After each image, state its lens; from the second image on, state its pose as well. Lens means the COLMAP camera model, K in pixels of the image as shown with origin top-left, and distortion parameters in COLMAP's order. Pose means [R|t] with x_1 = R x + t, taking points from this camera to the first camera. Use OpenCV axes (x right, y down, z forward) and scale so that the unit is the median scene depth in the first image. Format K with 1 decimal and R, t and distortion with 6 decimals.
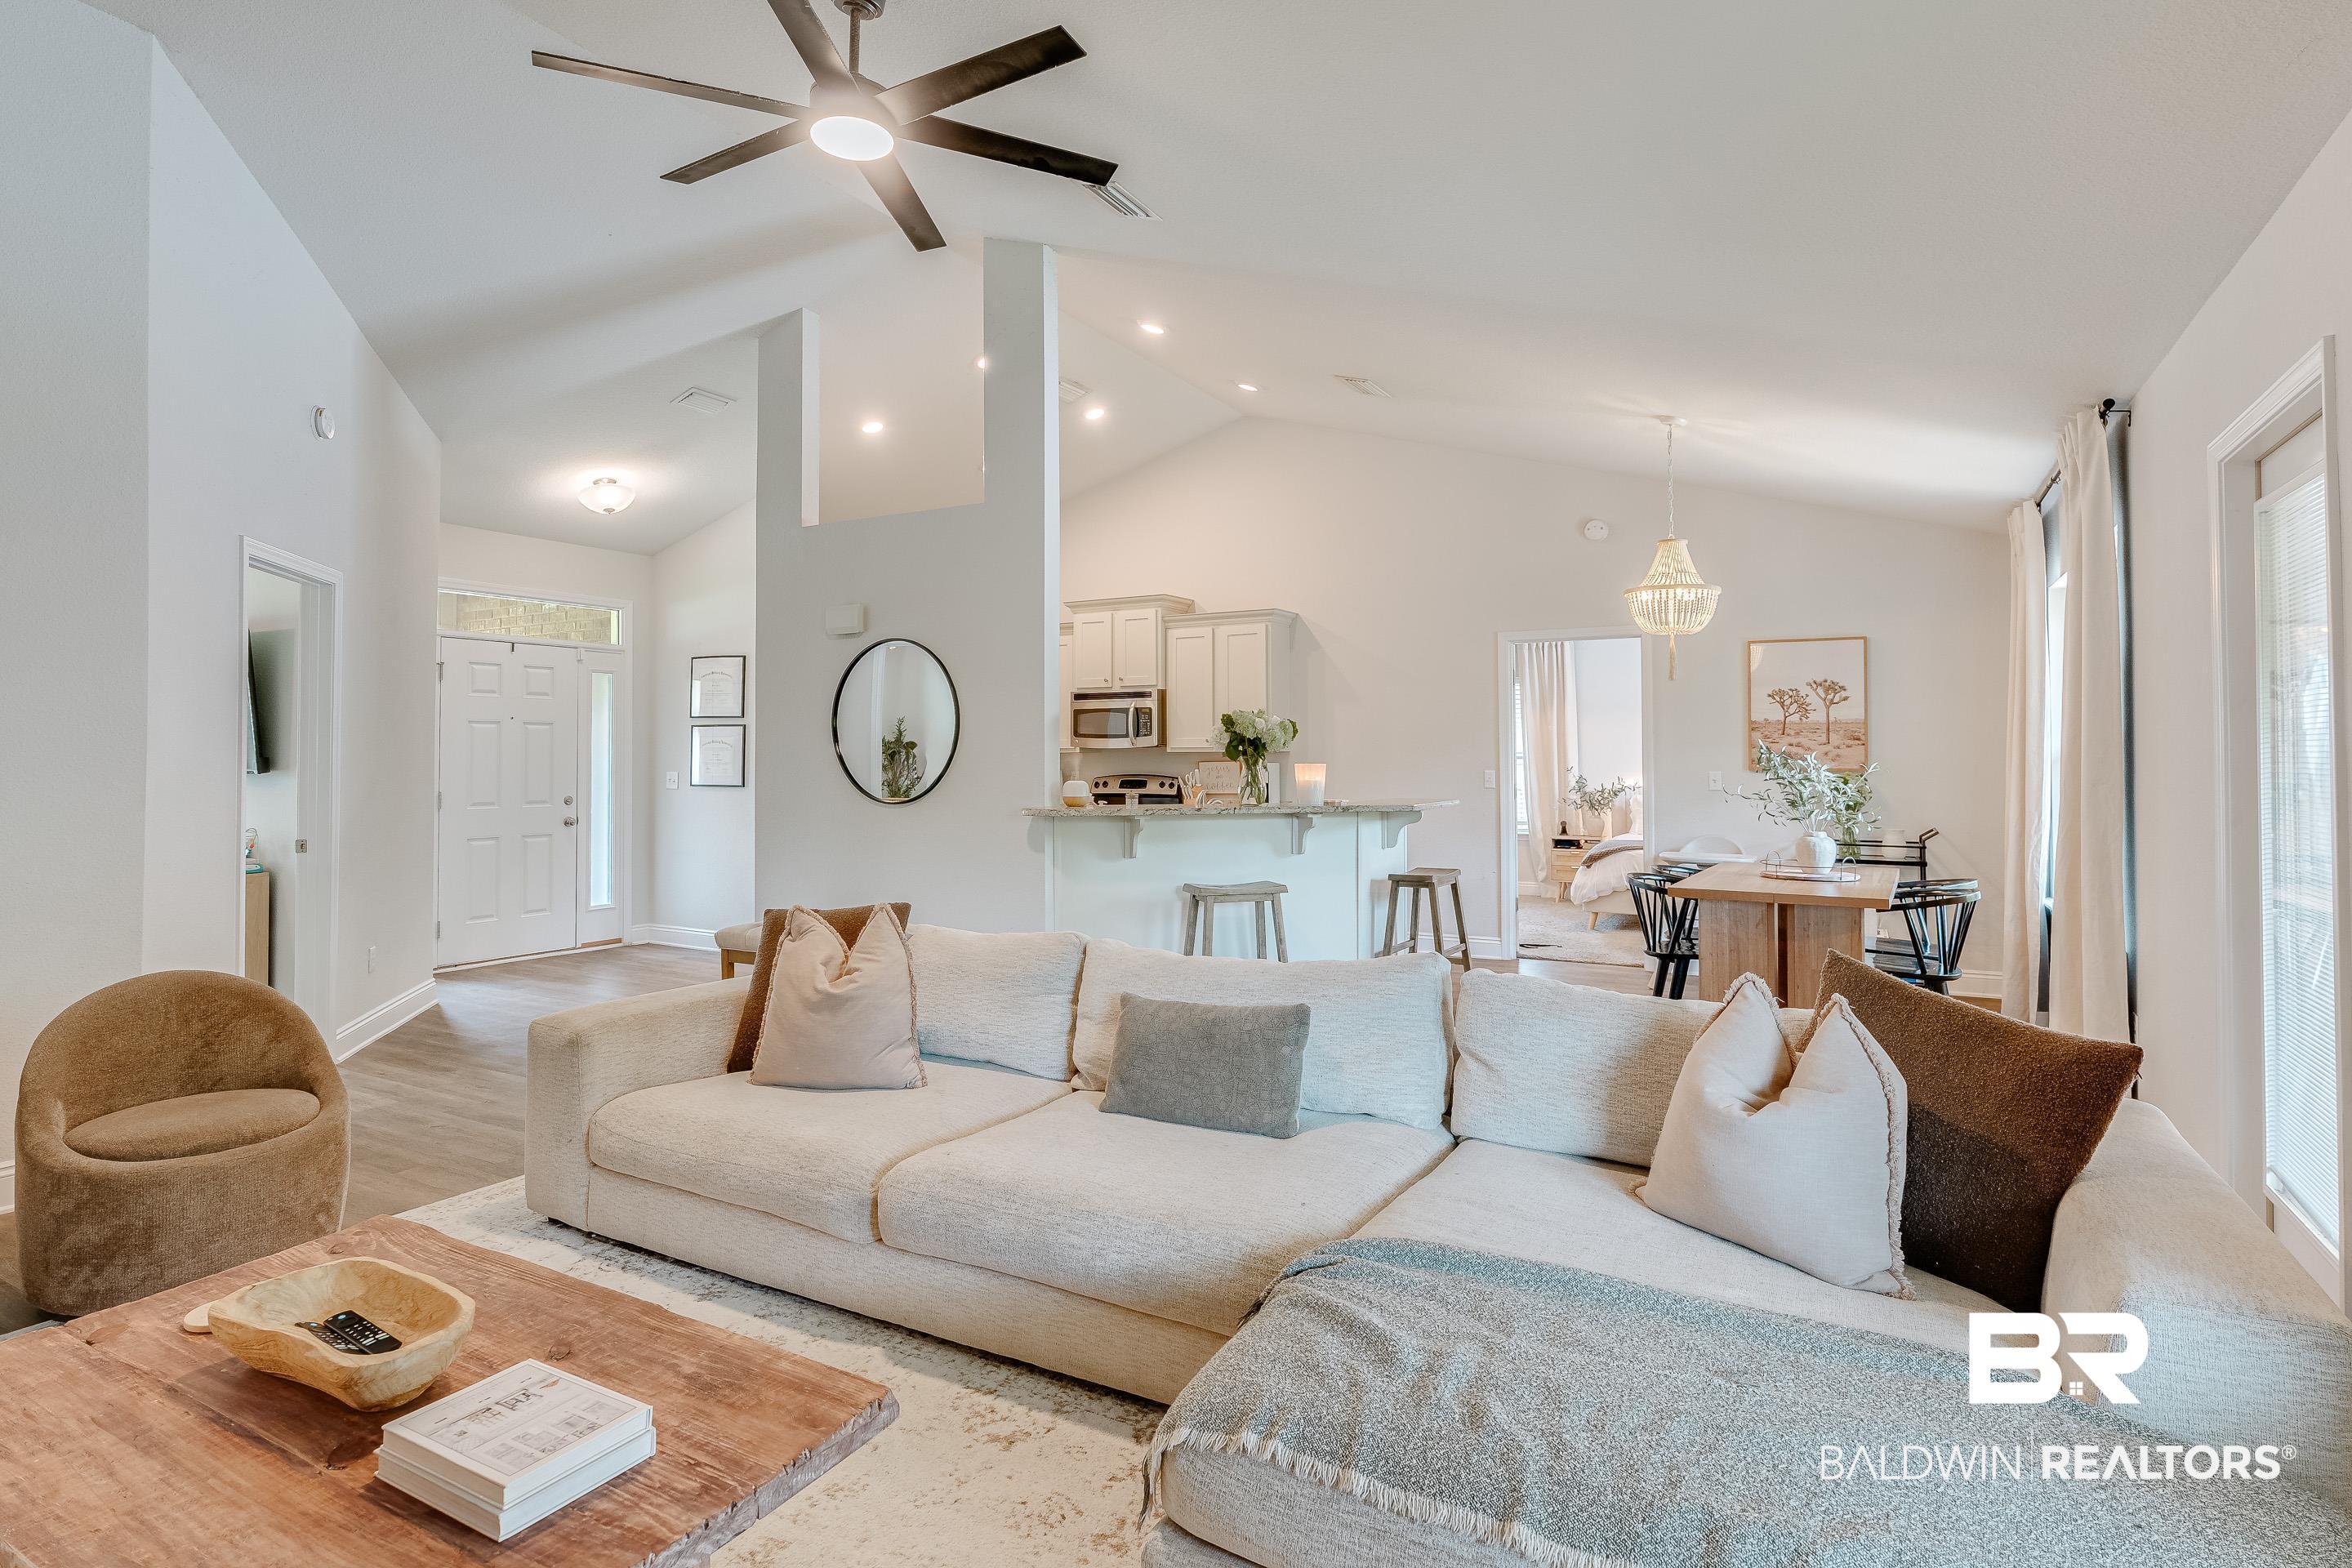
lens RADIAL K [[1226.1, 0, 1132.5], [0, 1226.1, 738.3], [0, 0, 1]] dist [-0.000959, 0.002991]
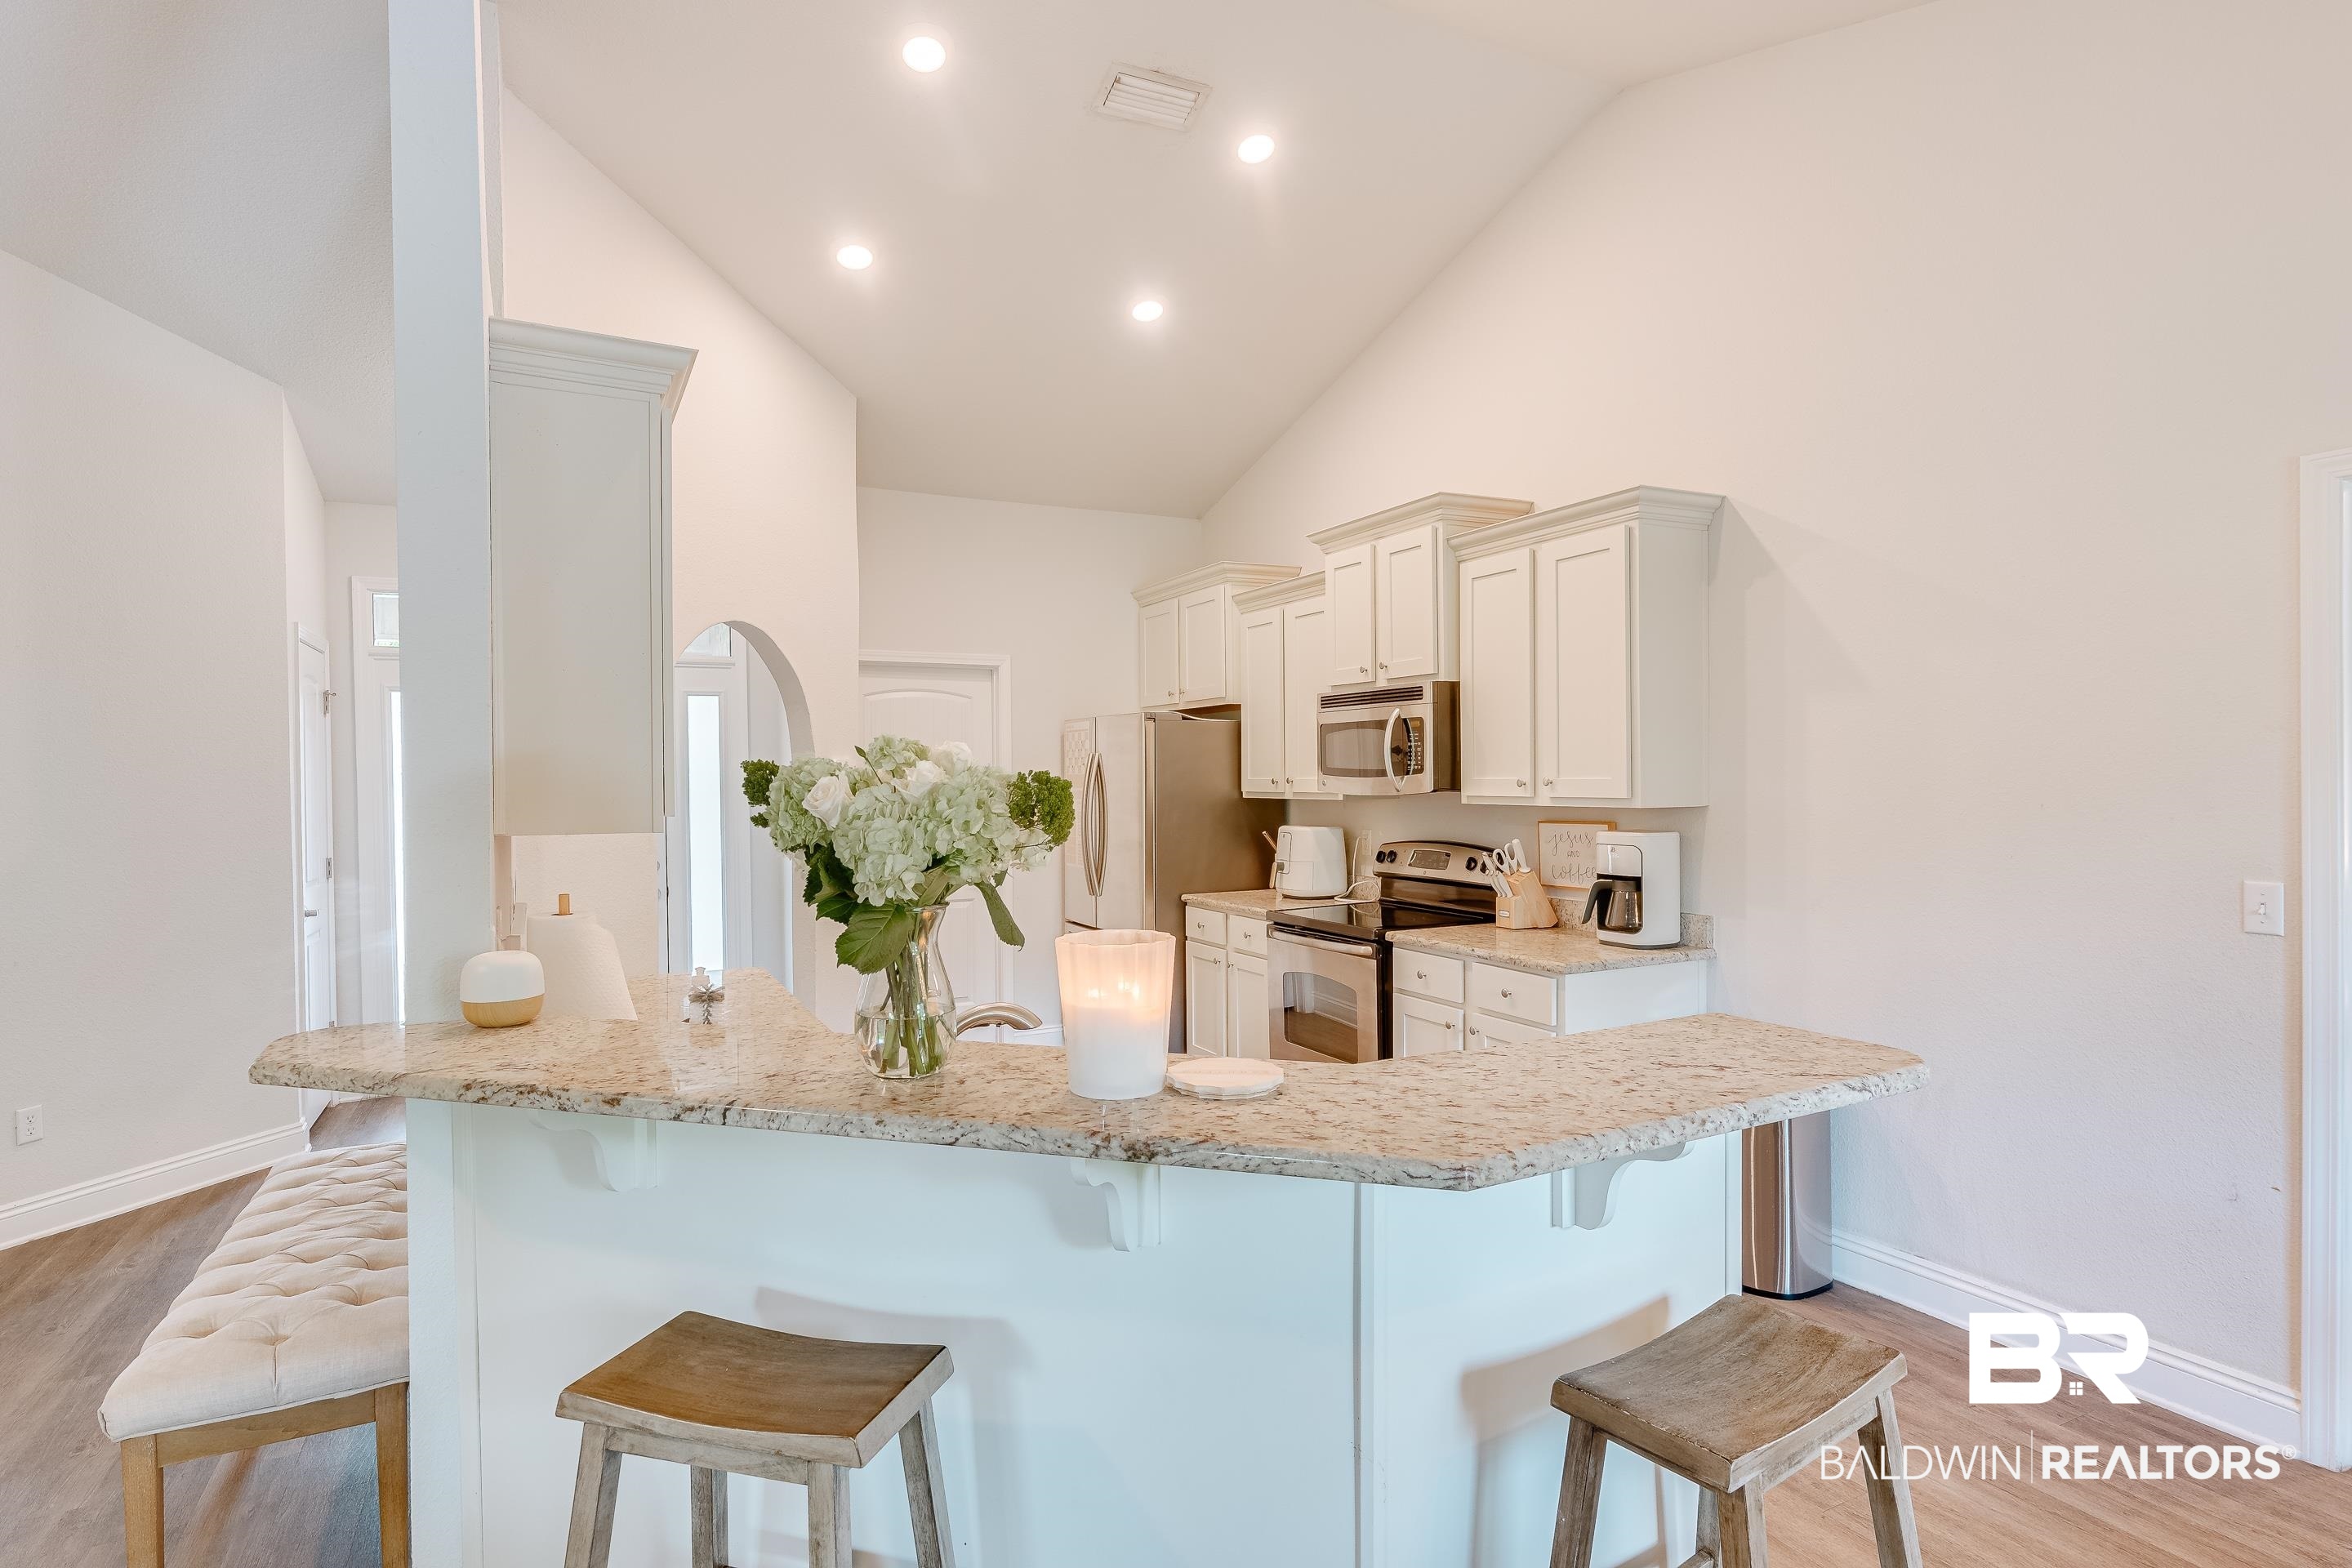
lens RADIAL K [[1223.1, 0, 1172.9], [0, 1223.1, 794.1], [0, 0, 1]] dist [-0.000175, -0.000045]
pose [[0.851687, 0.000614, -0.524051, 0.194427], [0.020288, 0.999211, 0.034143, -0.012624], [0.523658, -0.039711, 0.851002, 0.501985]]
